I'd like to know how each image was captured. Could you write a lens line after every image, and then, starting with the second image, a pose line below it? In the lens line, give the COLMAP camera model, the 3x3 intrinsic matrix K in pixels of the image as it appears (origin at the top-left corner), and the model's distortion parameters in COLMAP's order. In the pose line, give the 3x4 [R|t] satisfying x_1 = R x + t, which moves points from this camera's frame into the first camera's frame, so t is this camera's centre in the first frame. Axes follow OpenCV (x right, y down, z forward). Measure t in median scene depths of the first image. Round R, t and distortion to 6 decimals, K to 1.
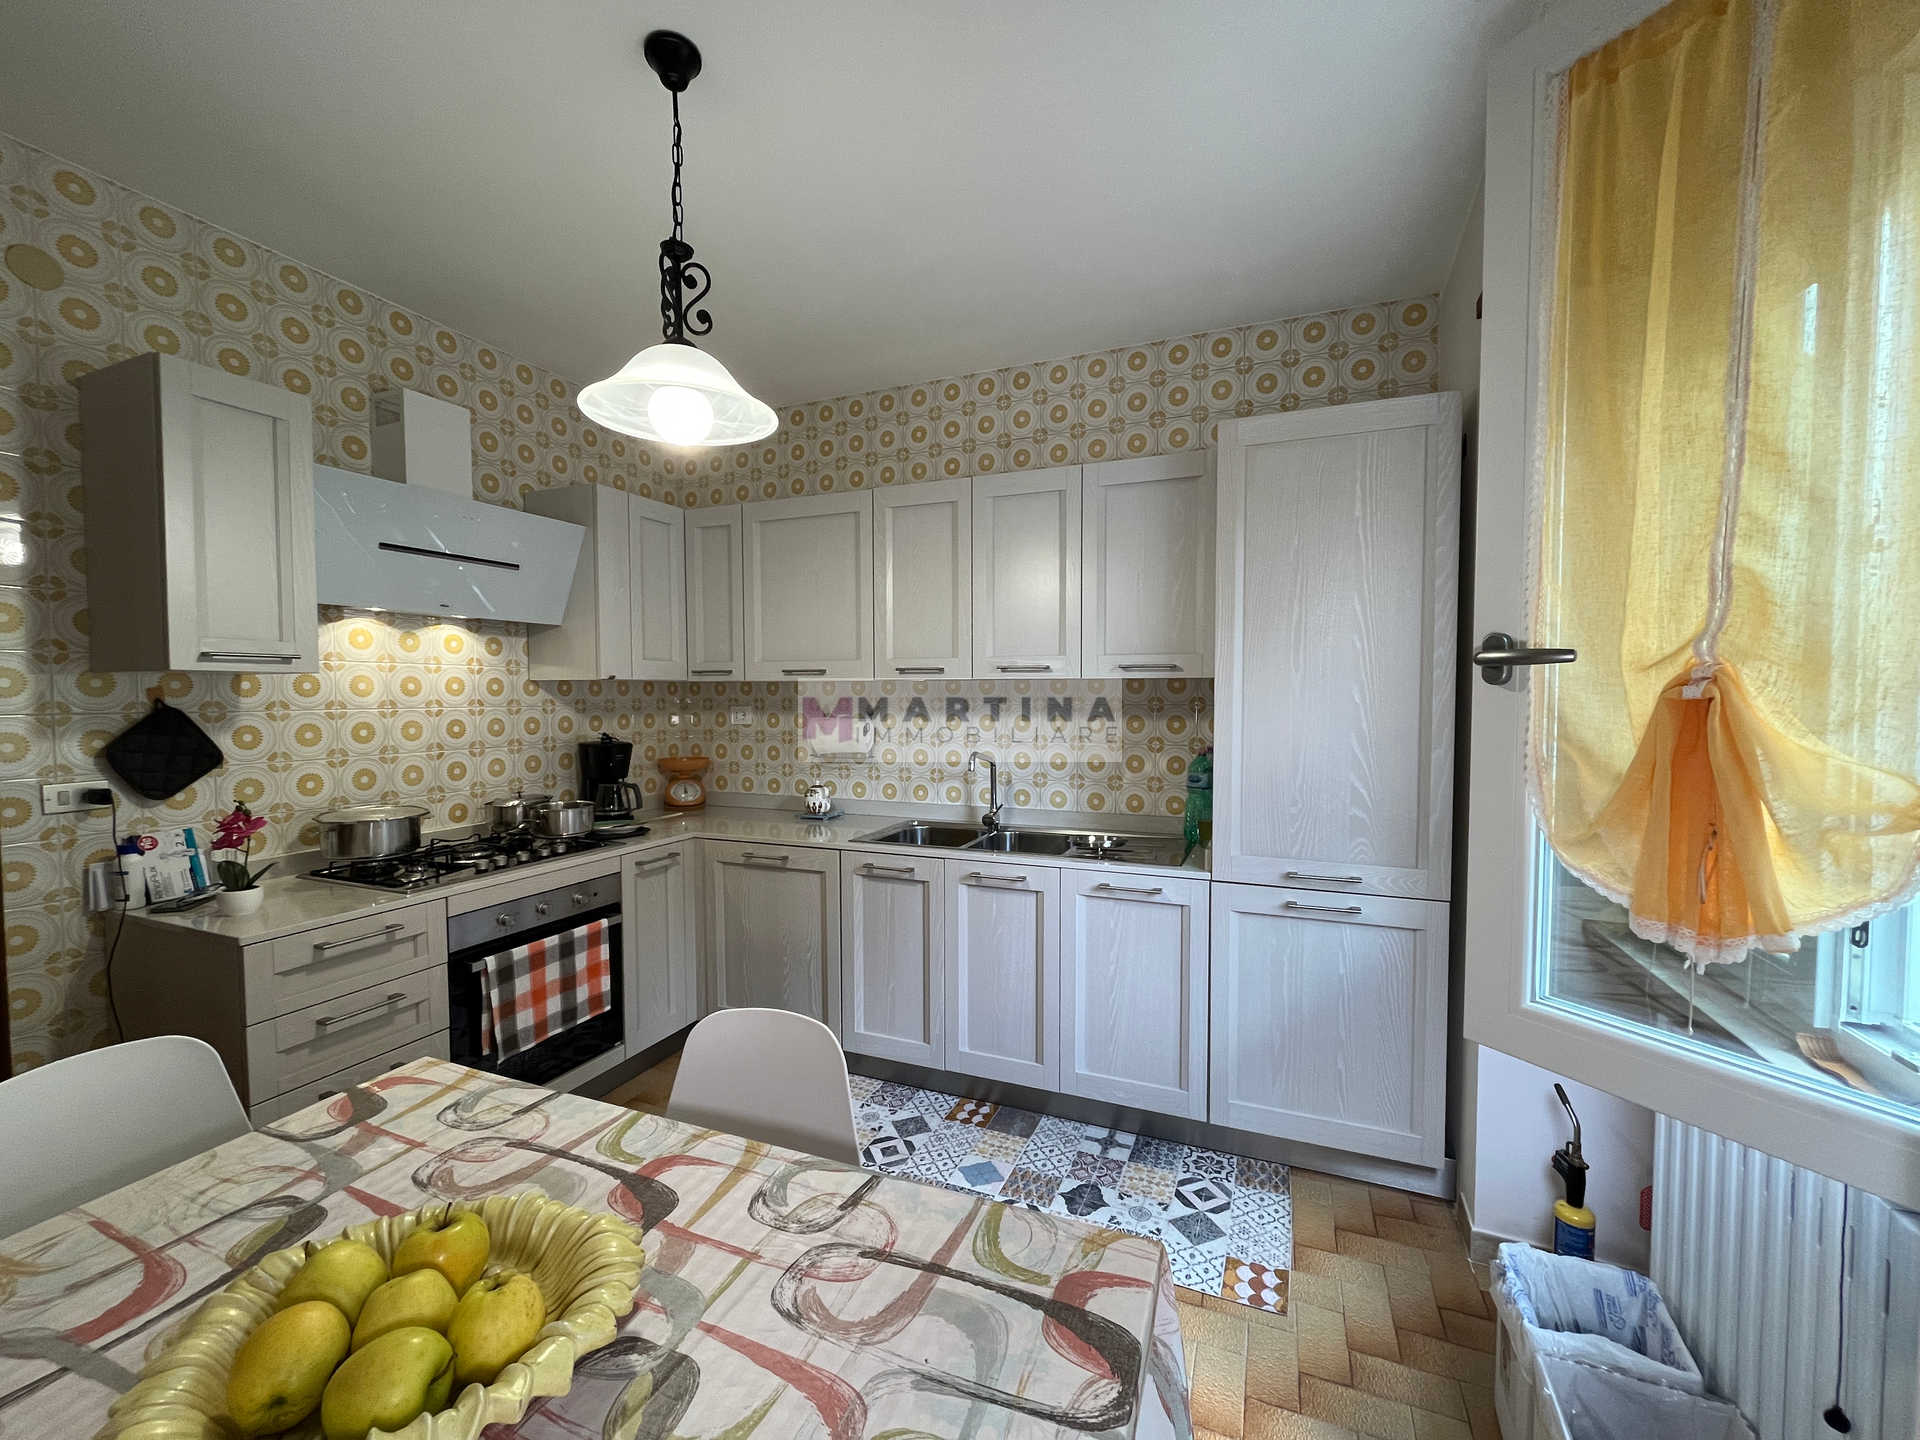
lens RADIAL K [[771.7, 0, 963.6], [0, 771.7, 721.9], [0, 0, 1]] dist [-0.001845, -0.000390]
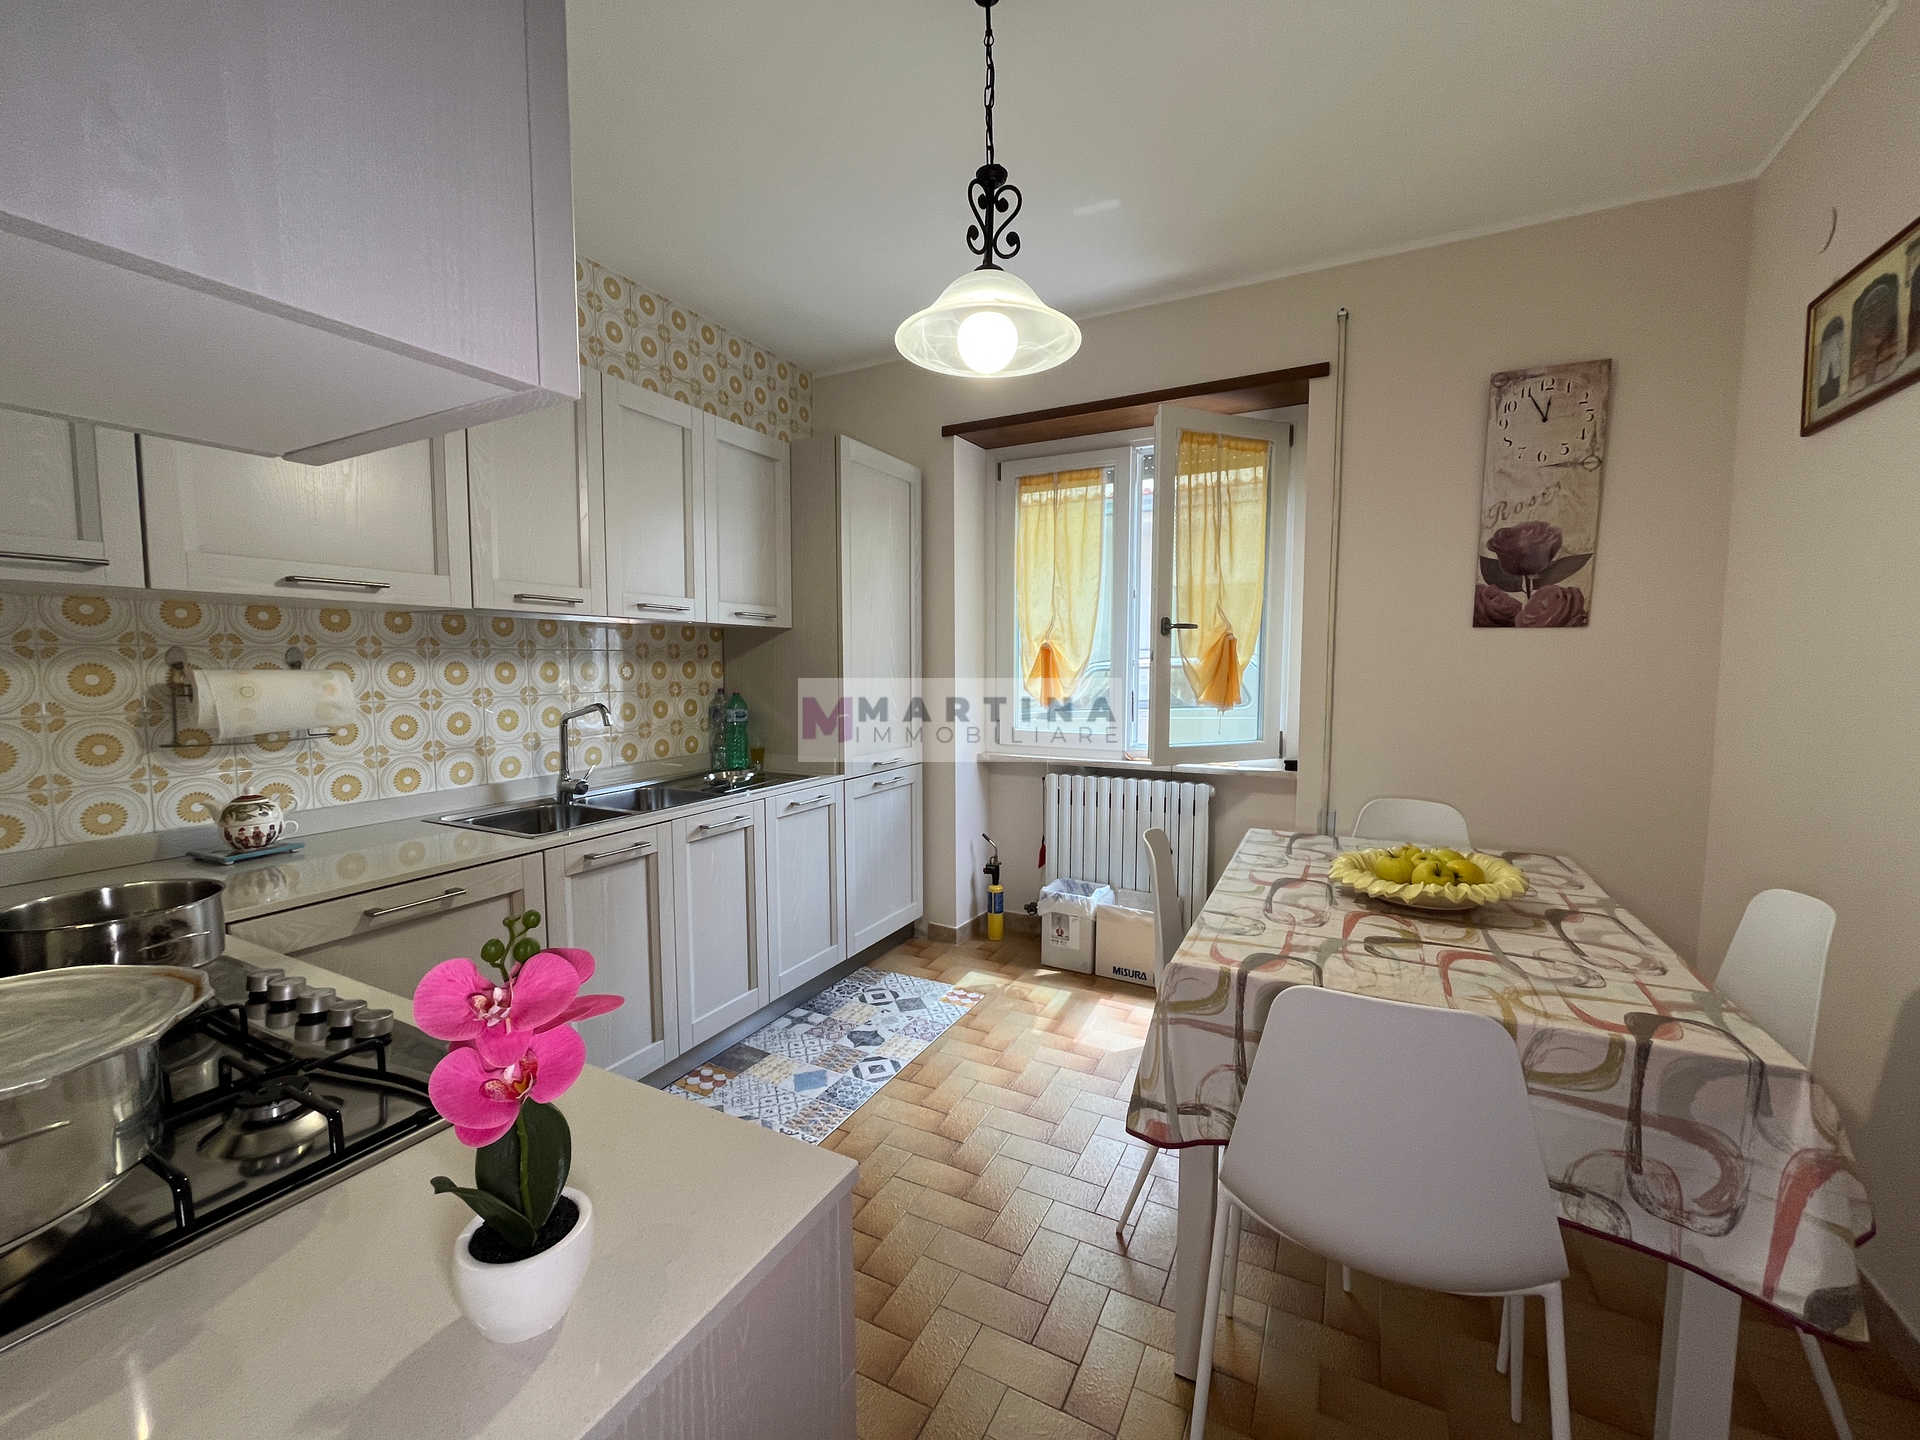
lens RADIAL K [[771.7, 0, 962.3], [0, 771.7, 721.7], [0, 0, 1]] dist [-0.001845, -0.000390]
pose [[0.085283, -0.074555, 0.993563, -1.059722], [0.037107, 0.996742, 0.071608, 0.017615], [-0.995666, 0.030761, 0.087772, 0.723665]]
